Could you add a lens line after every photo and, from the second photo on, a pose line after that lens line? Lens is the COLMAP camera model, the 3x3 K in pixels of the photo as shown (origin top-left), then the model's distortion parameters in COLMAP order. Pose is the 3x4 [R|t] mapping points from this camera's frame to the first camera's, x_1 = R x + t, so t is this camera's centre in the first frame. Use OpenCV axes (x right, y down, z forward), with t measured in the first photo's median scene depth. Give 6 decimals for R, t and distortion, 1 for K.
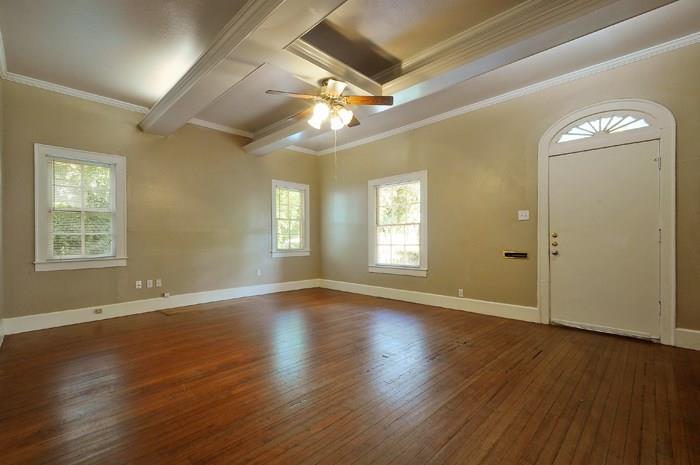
lens RADIAL K [[303.0, 0, 348.6], [0, 303.0, 240.2], [0, 0, 1]] dist [0.023227, -0.000399]
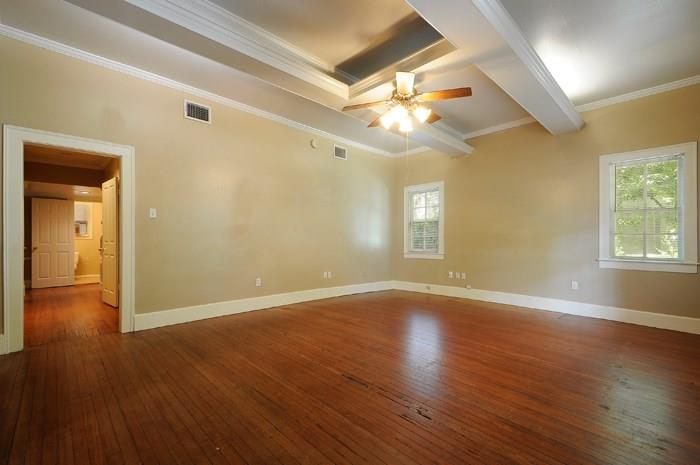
lens RADIAL K [[311.4, 0, 348.8], [0, 311.4, 238.5], [0, 0, 1]] dist [0.030030, -0.000265]
pose [[-0.028360, -0.006268, -0.999578, 0.789804], [-0.015053, 0.999870, -0.005843, 0.004277], [0.999484, 0.014881, -0.028451, 0.694283]]
